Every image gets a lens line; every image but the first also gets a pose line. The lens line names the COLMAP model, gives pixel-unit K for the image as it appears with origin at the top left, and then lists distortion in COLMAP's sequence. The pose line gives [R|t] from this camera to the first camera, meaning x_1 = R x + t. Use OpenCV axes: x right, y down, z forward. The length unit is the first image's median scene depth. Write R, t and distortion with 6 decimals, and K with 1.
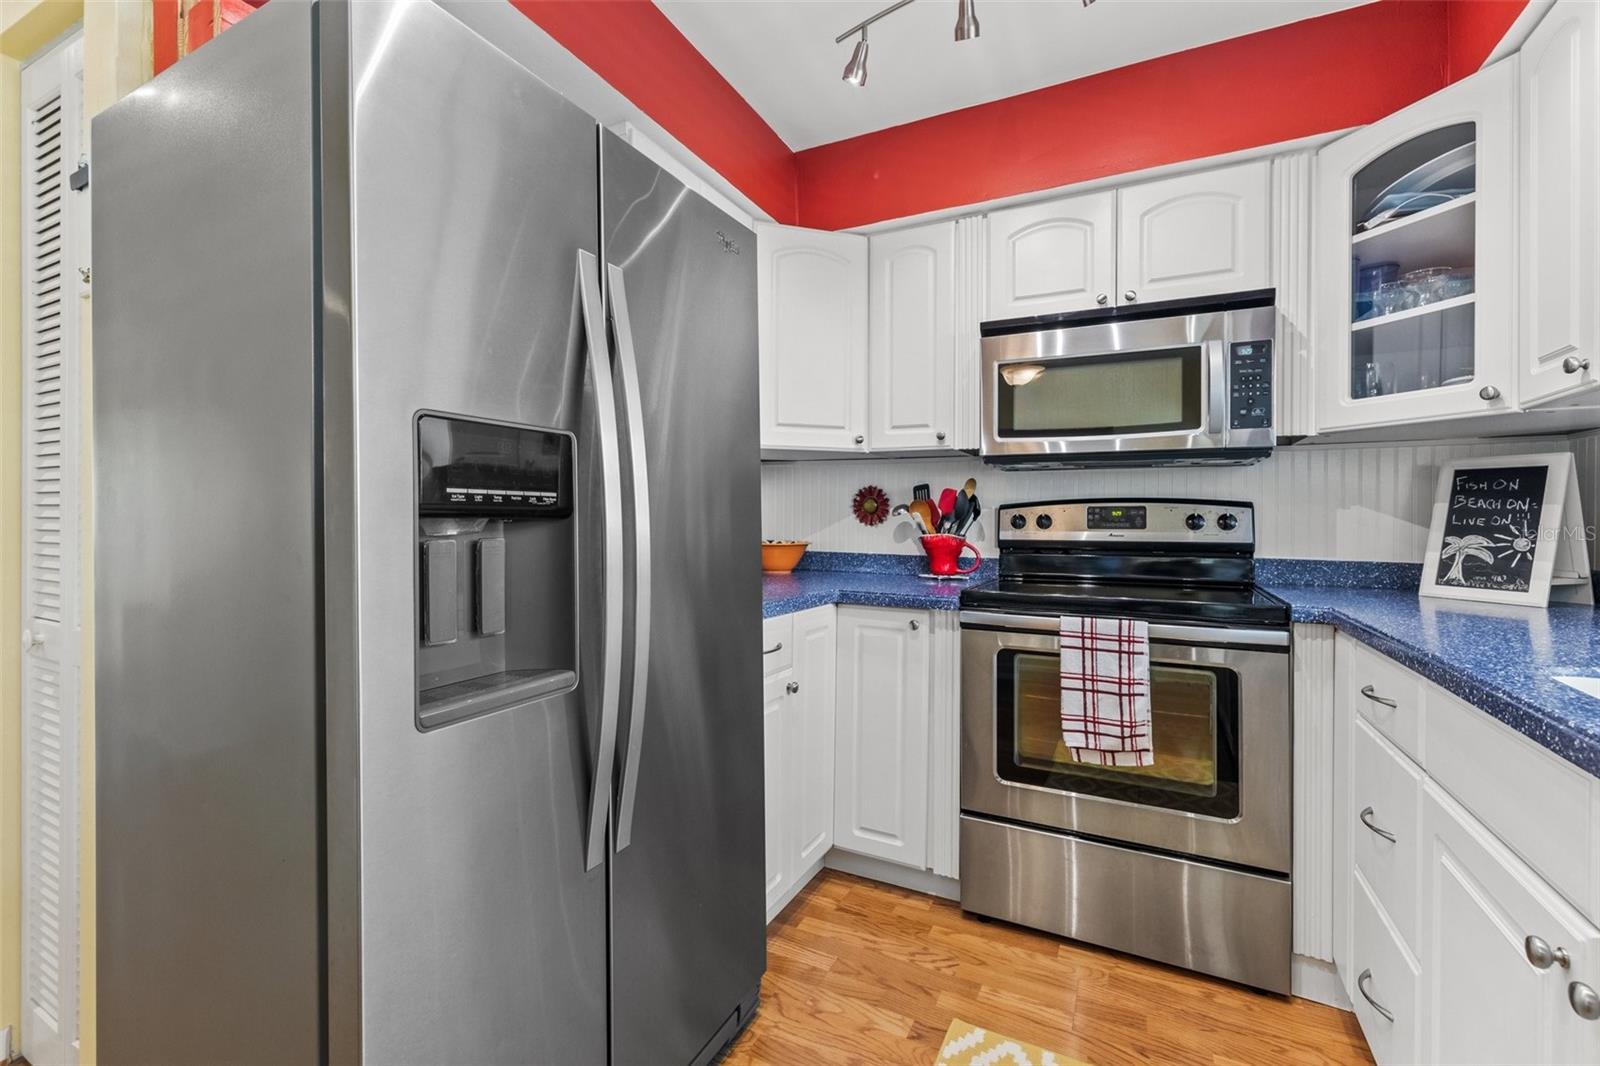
lens RADIAL K [[687.1, 0, 787.7], [0, 687.1, 511.2], [0, 0, 1]] dist [-0.000054, -0.000214]
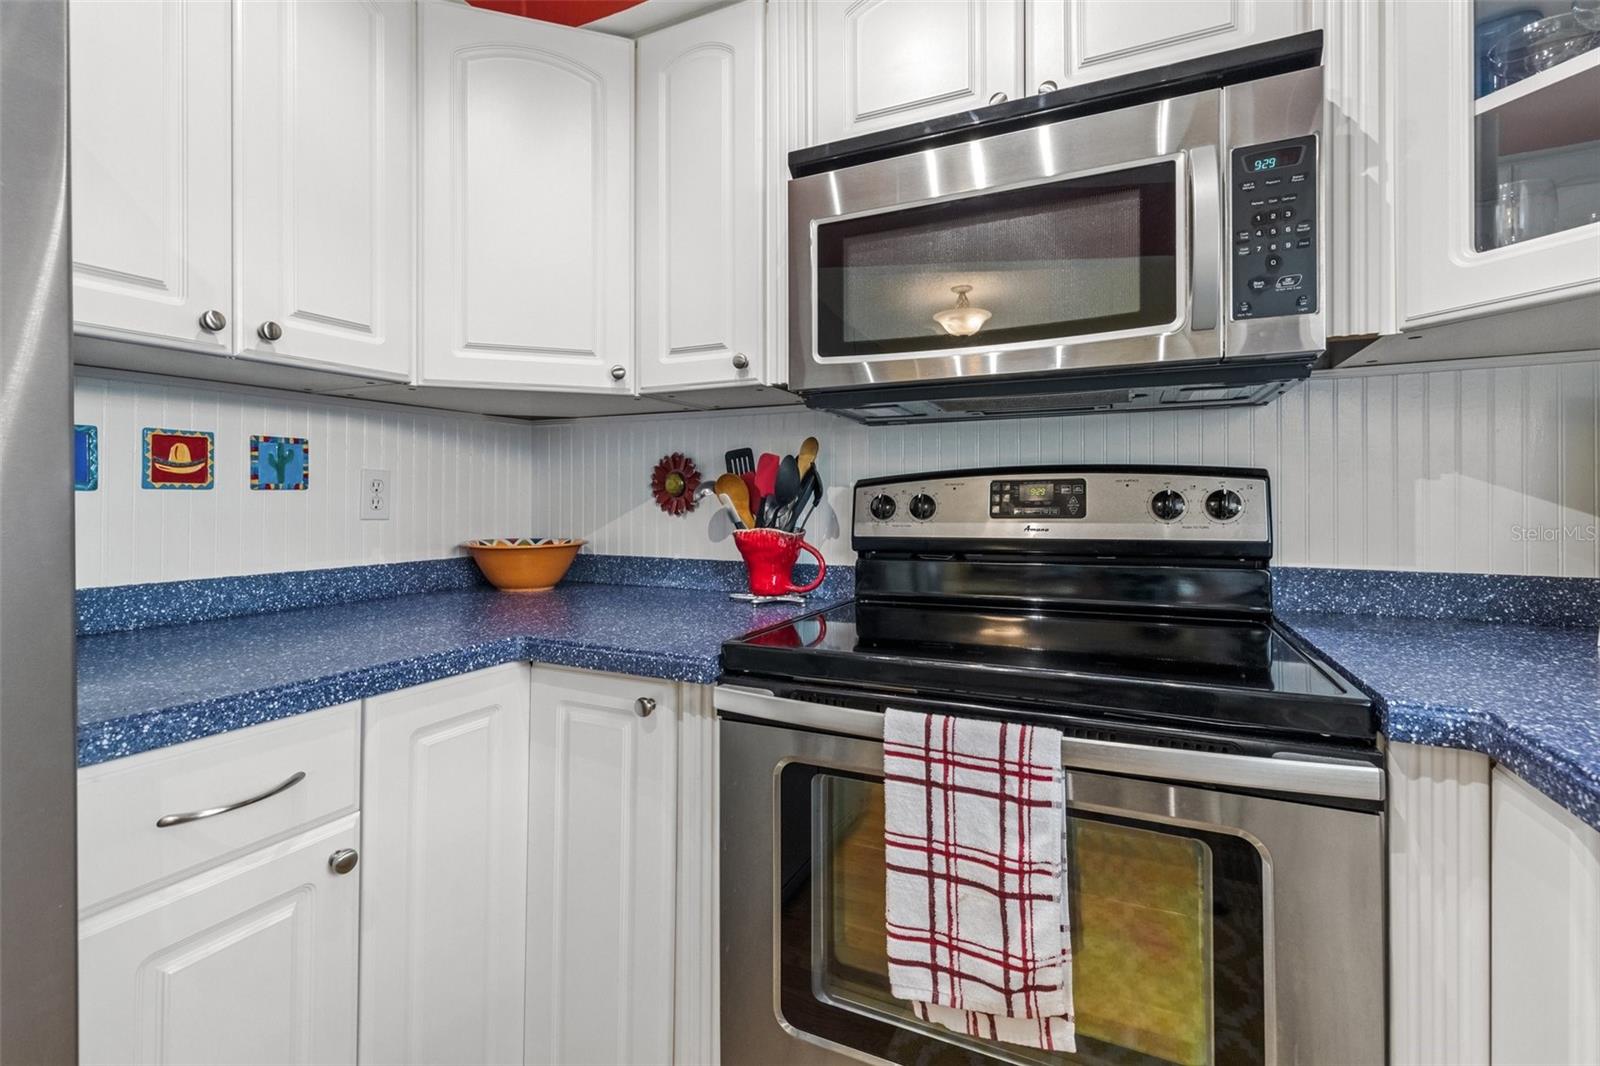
lens RADIAL K [[703.7, 0, 790.2], [0, 703.7, 498.6], [0, 0, 1]] dist [0.000815, -0.000078]
pose [[0.999343, -0.009428, 0.035000, 0.306615], [0.009292, 0.999949, 0.004033, 0.005958], [-0.035036, -0.003705, 0.999379, 0.505305]]
